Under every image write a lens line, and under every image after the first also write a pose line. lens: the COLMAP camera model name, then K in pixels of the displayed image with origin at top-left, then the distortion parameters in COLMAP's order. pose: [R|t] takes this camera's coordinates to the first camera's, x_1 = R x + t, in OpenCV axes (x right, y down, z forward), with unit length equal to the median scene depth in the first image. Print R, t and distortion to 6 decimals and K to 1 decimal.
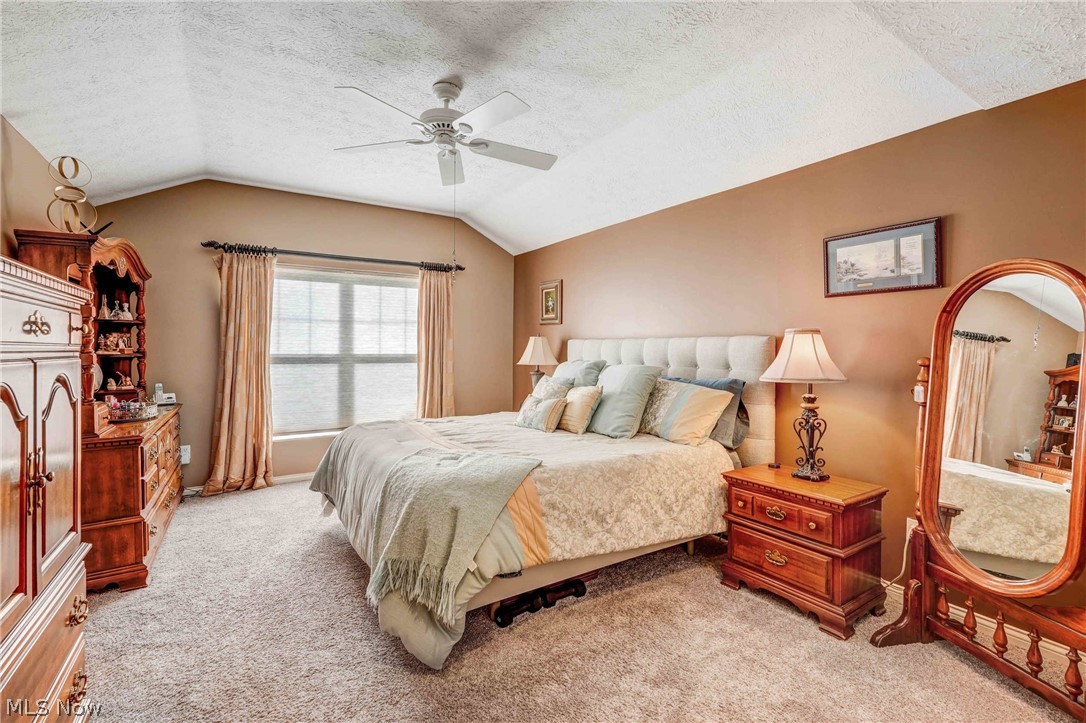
lens RADIAL K [[483.9, 0, 547.4], [0, 483.9, 358.4], [0, 0, 1]] dist [-0.011463, 0.005882]
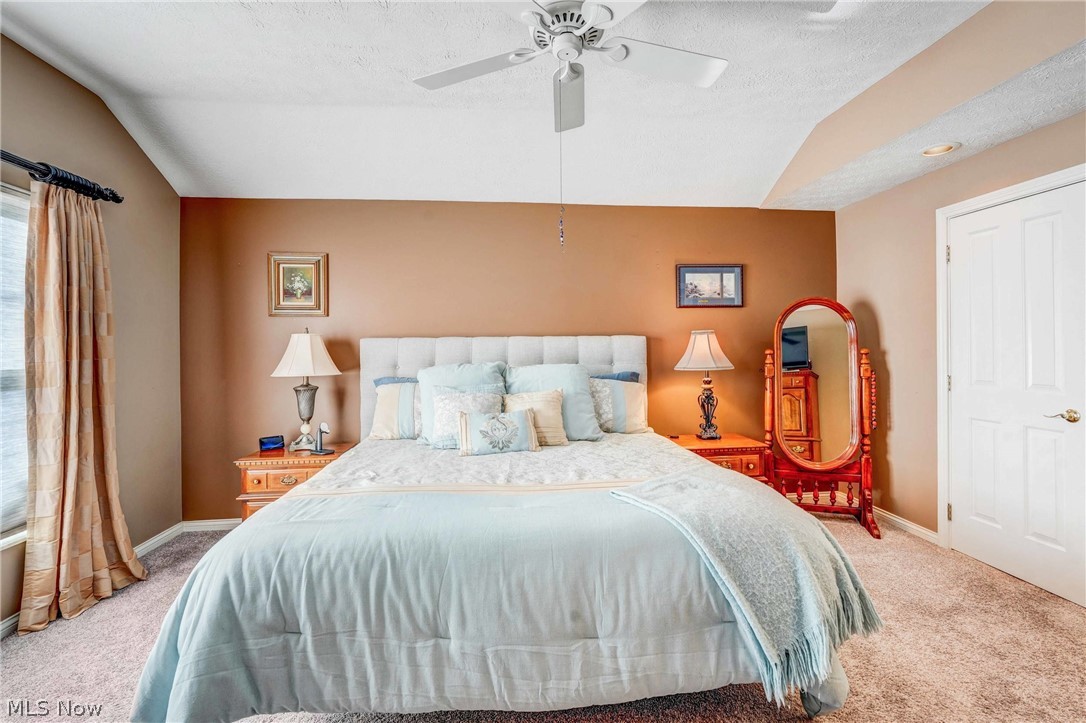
lens RADIAL K [[483.9, 0, 543.9], [0, 483.9, 357.2], [0, 0, 1]] dist [-0.011463, 0.005882]
pose [[0.462061, -0.030413, 0.886327, -0.838661], [0.032995, 0.999309, 0.017089, -0.023037], [-0.886234, 0.021348, 0.462745, 0.721106]]
